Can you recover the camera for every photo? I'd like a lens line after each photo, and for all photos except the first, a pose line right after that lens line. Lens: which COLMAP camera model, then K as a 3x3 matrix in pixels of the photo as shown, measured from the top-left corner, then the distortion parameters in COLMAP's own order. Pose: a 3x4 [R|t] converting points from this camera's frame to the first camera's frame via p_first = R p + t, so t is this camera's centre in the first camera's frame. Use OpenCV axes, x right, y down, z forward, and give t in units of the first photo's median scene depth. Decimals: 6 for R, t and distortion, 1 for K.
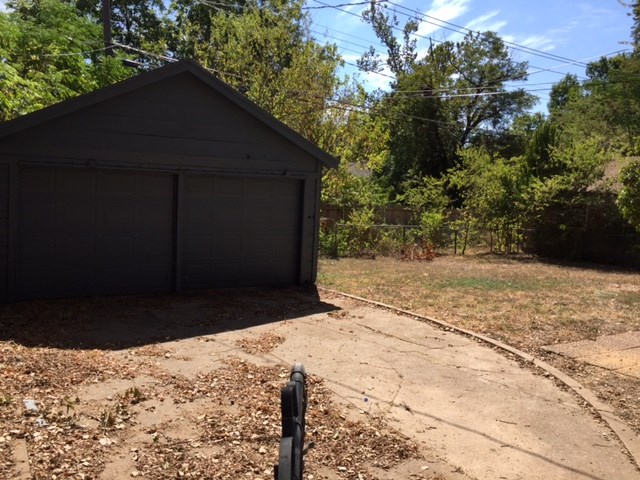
lens RADIAL K [[548.8, 0, 320.0], [0, 548.8, 241.0], [0, 0, 1]] dist [0.051411, -0.083269]
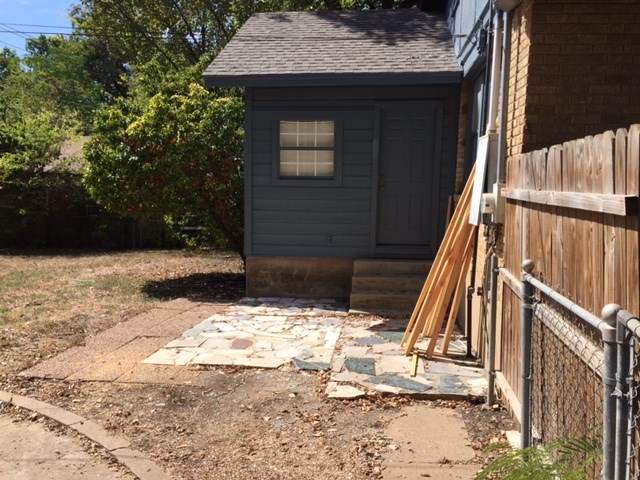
lens RADIAL K [[548.8, 0, 323.6], [0, 548.8, 241.4], [0, 0, 1]] dist [0.051411, -0.083269]
pose [[0.606098, -0.107432, 0.788101, 0.044797], [0.082298, 0.993989, 0.072206, -0.004277], [-0.791121, 0.021095, 0.611296, 0.119823]]
